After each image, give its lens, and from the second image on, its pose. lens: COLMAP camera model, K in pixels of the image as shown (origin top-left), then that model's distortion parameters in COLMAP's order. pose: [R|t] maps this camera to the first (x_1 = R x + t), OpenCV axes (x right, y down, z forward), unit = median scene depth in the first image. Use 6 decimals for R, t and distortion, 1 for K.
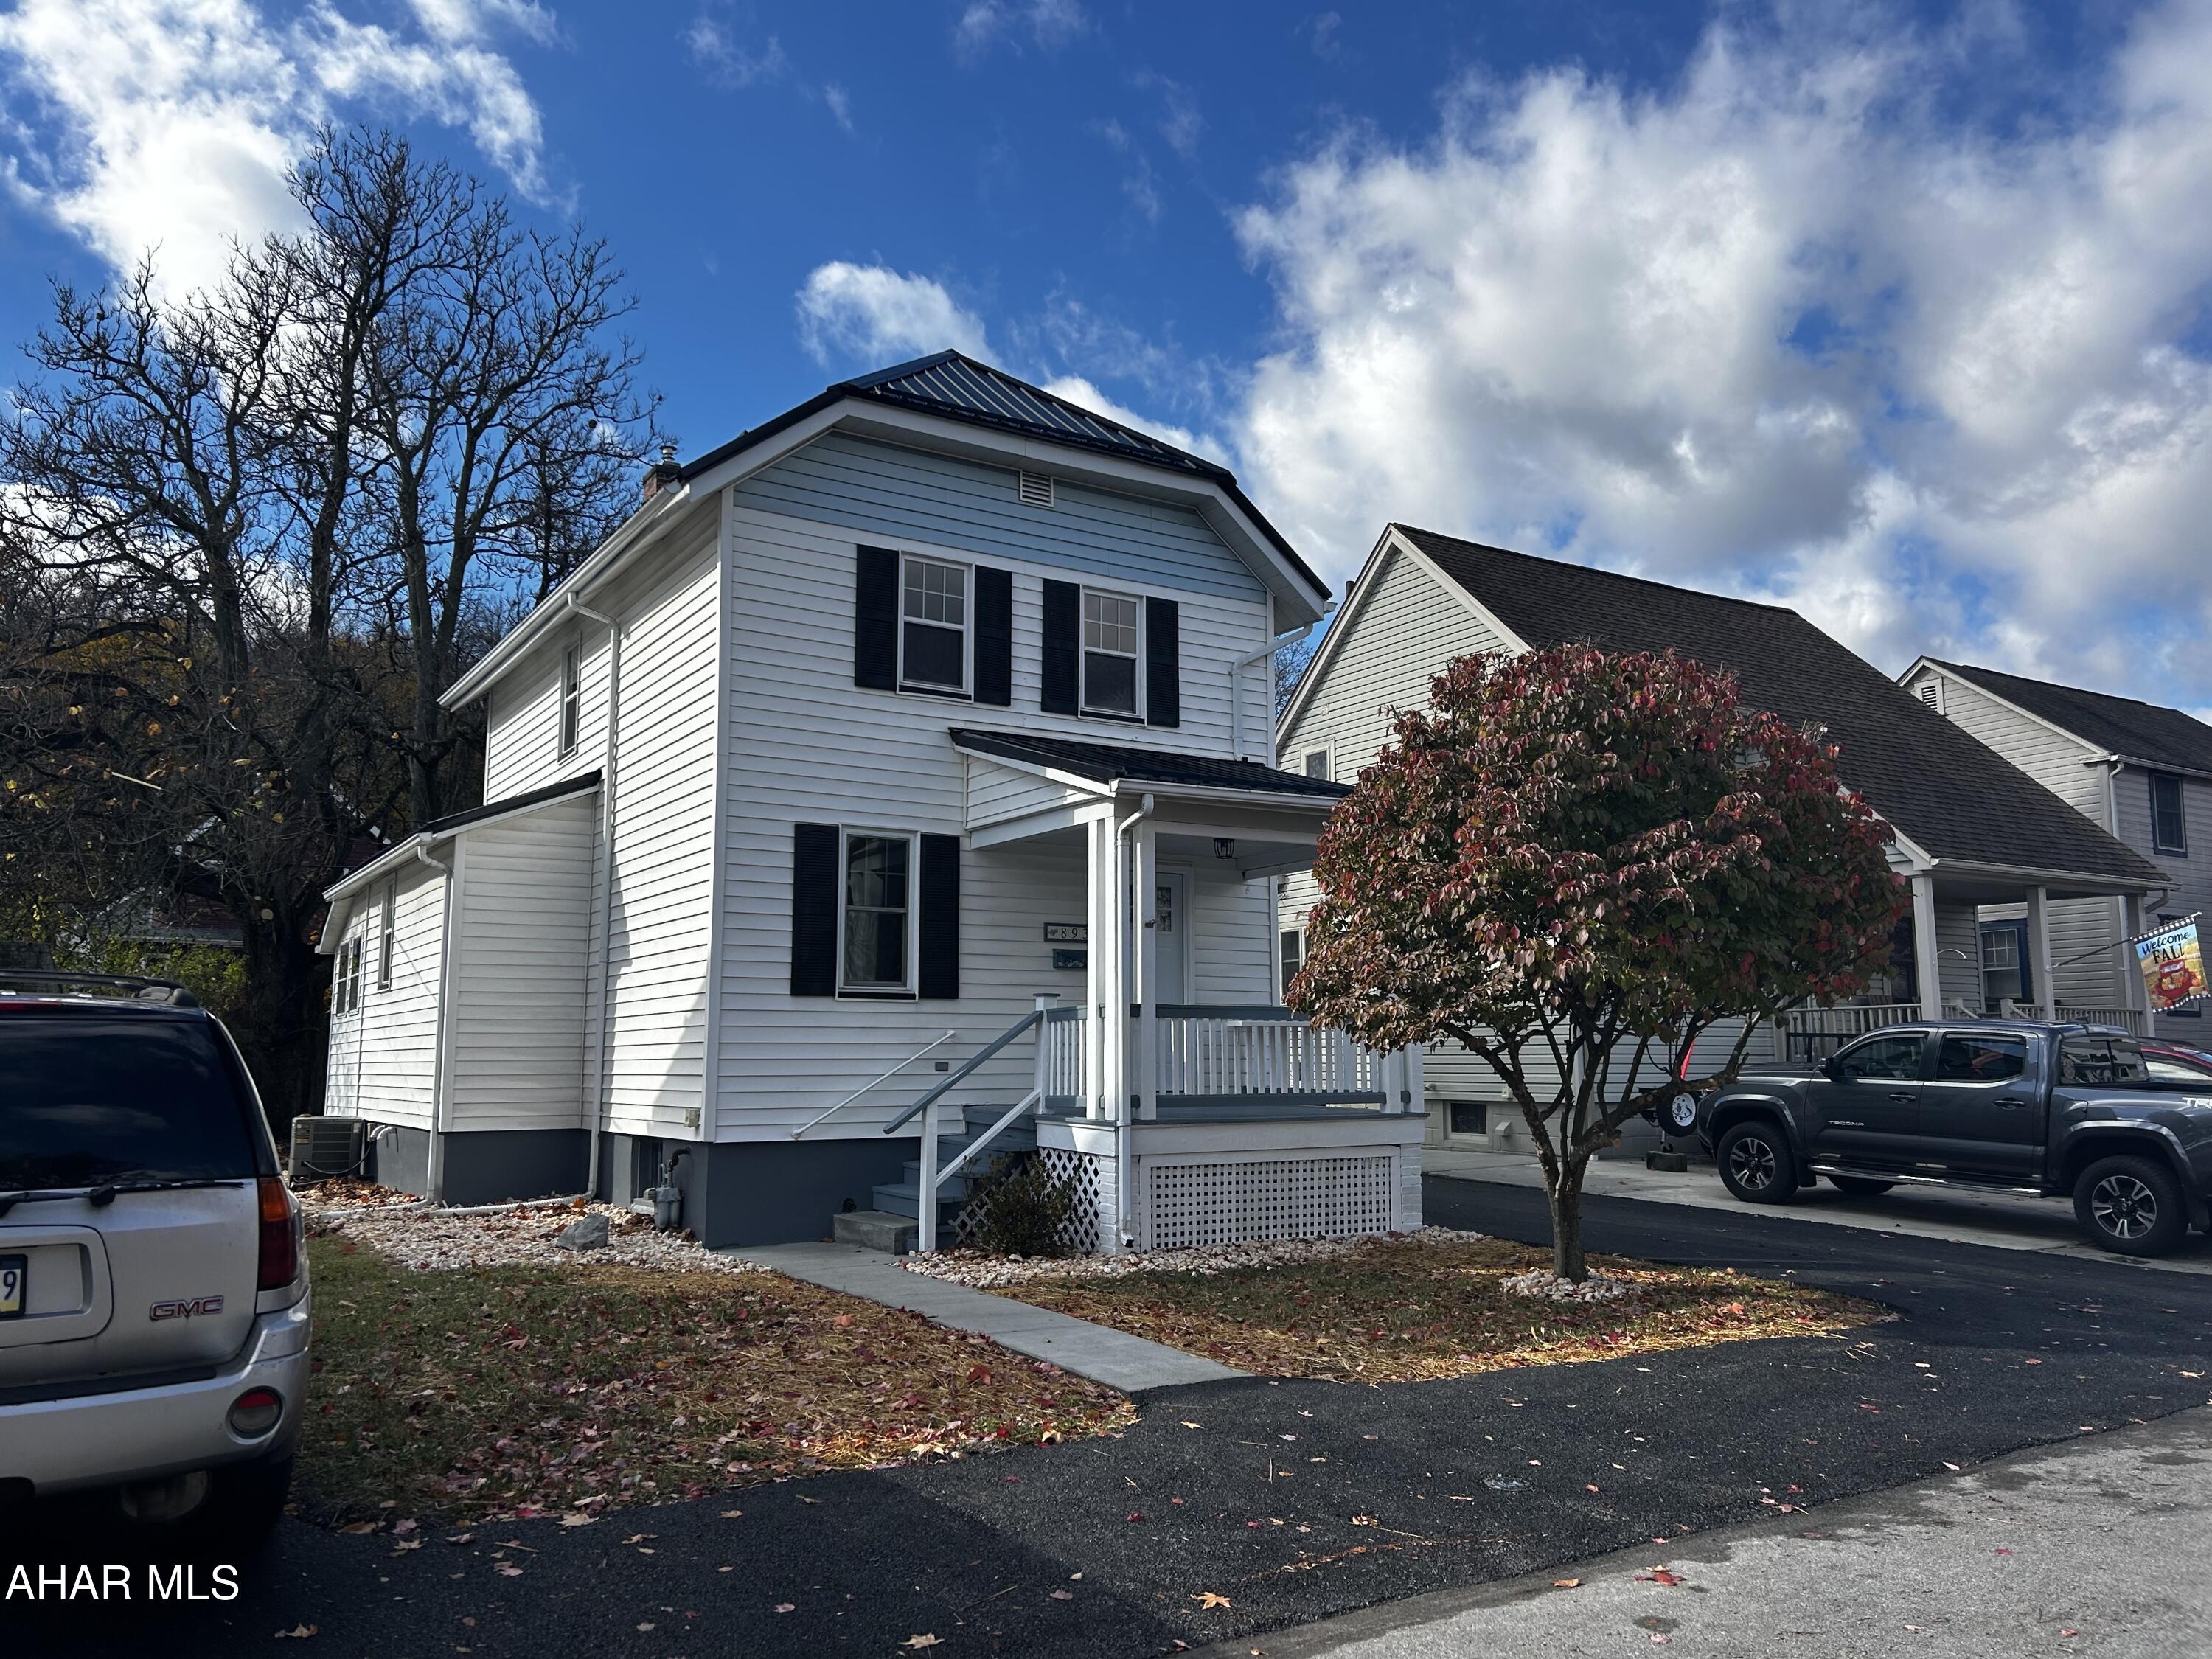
lens RADIAL K [[1659.4, 0, 1106.0], [0, 1659.4, 829.5], [0, 0, 1]] dist [0.016754, -0.005665]
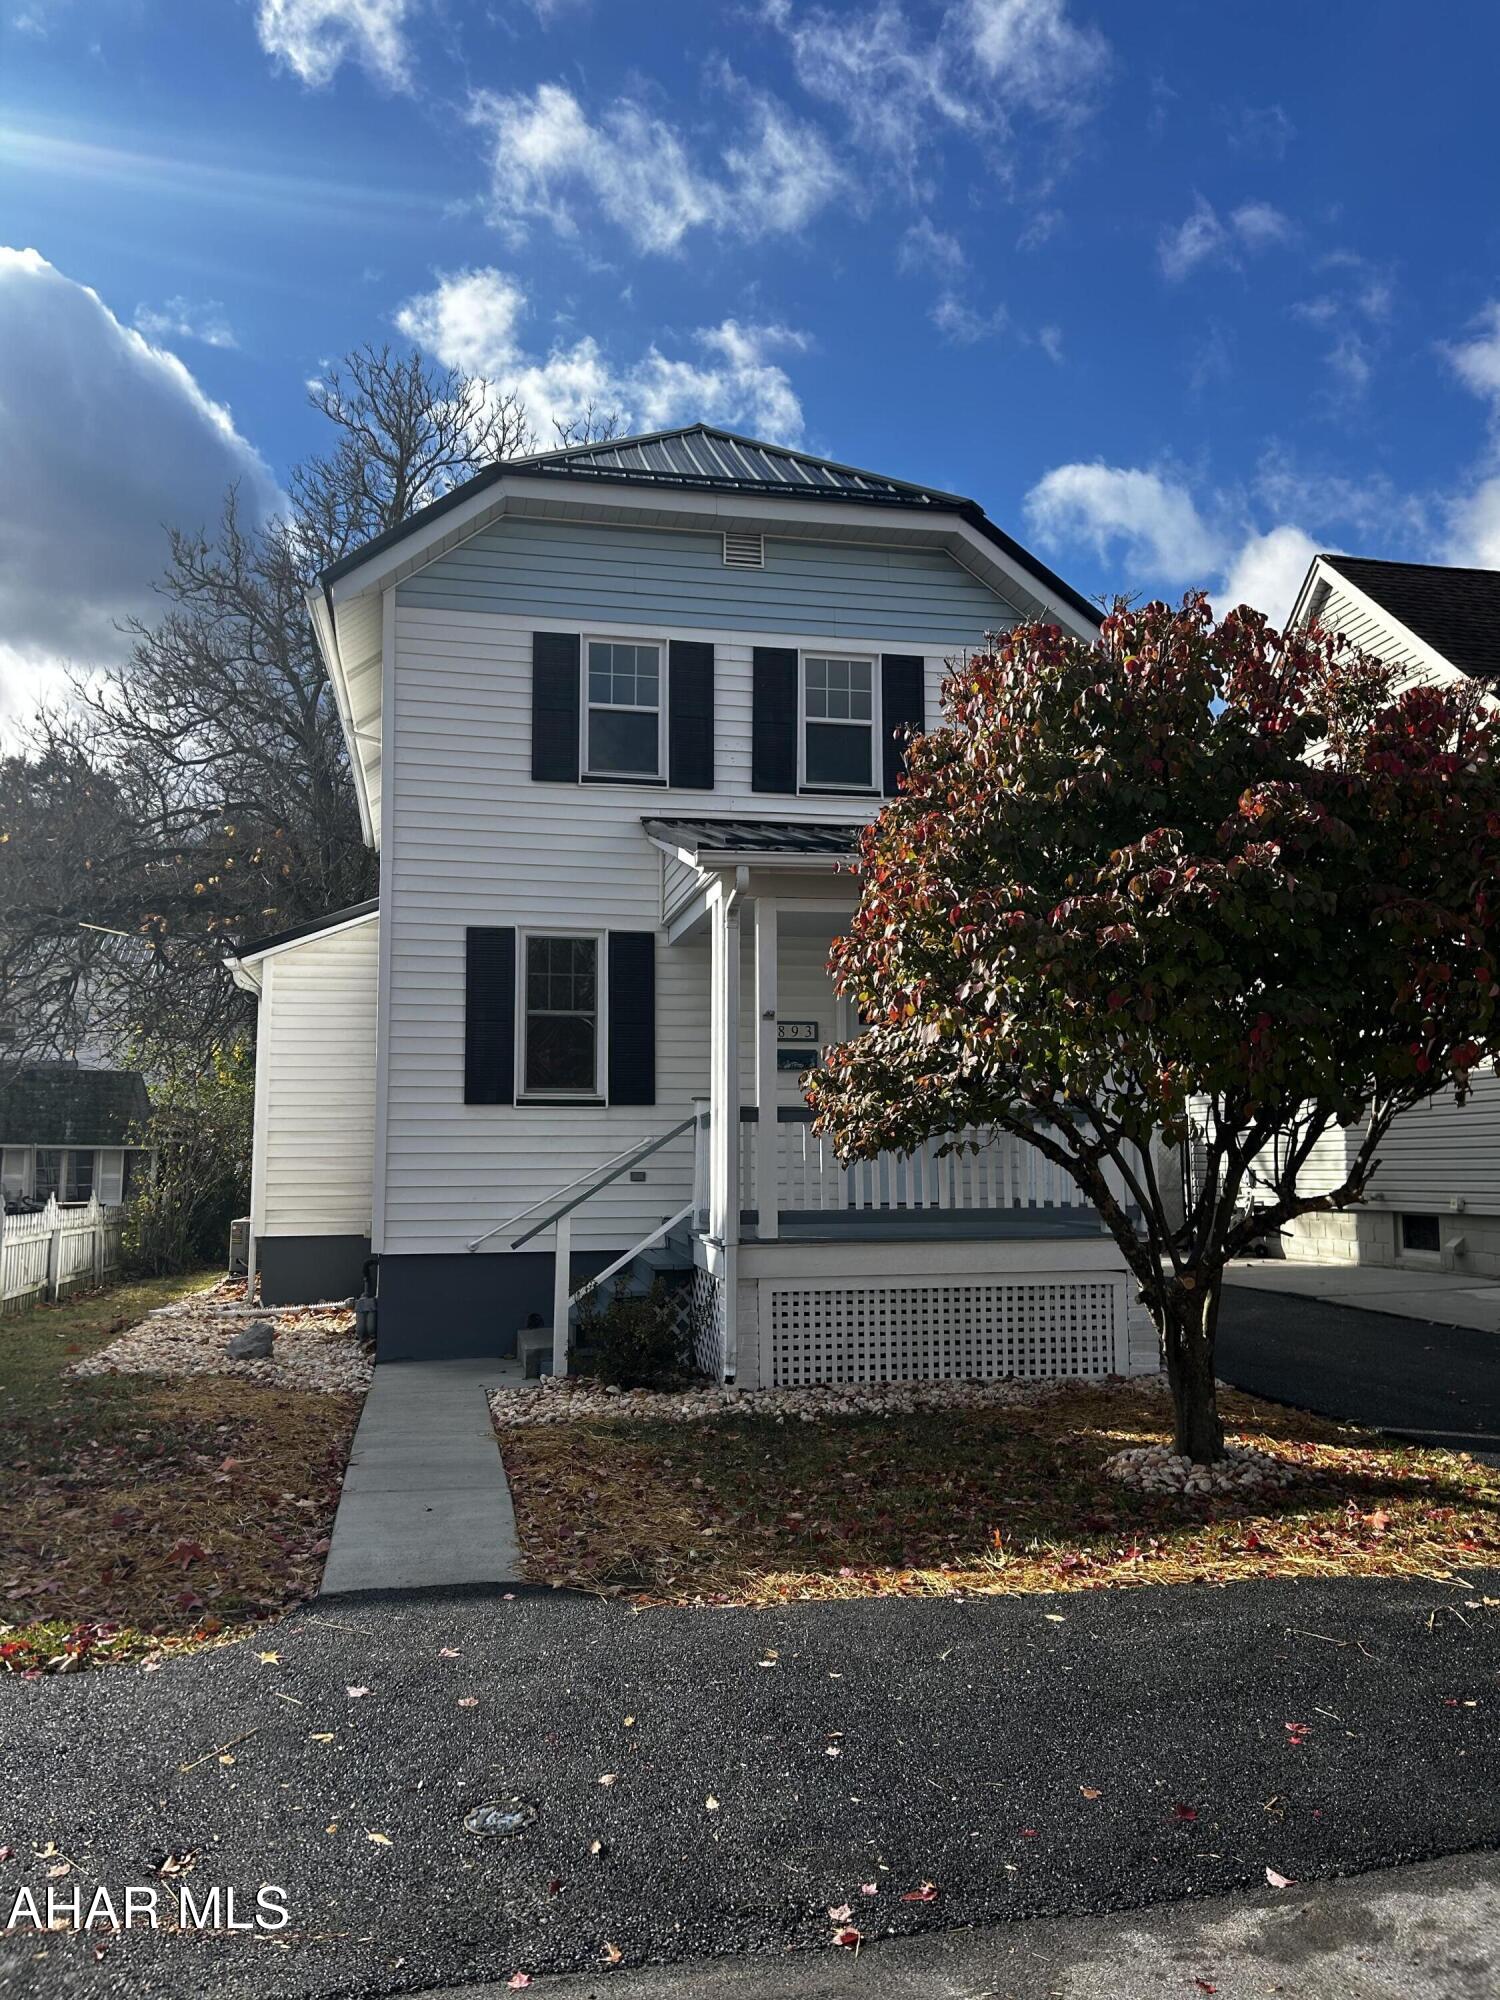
lens RADIAL K [[1500.4, 0, 750.0], [0, 1500.4, 1000.0], [0, 0, 1]] dist [0.016754, -0.005665]
pose [[0.933694, -0.042479, -0.355542, 0.269670], [0.052935, 0.998403, 0.019728, 0.029594], [0.354136, -0.037240, 0.934452, 0.233188]]
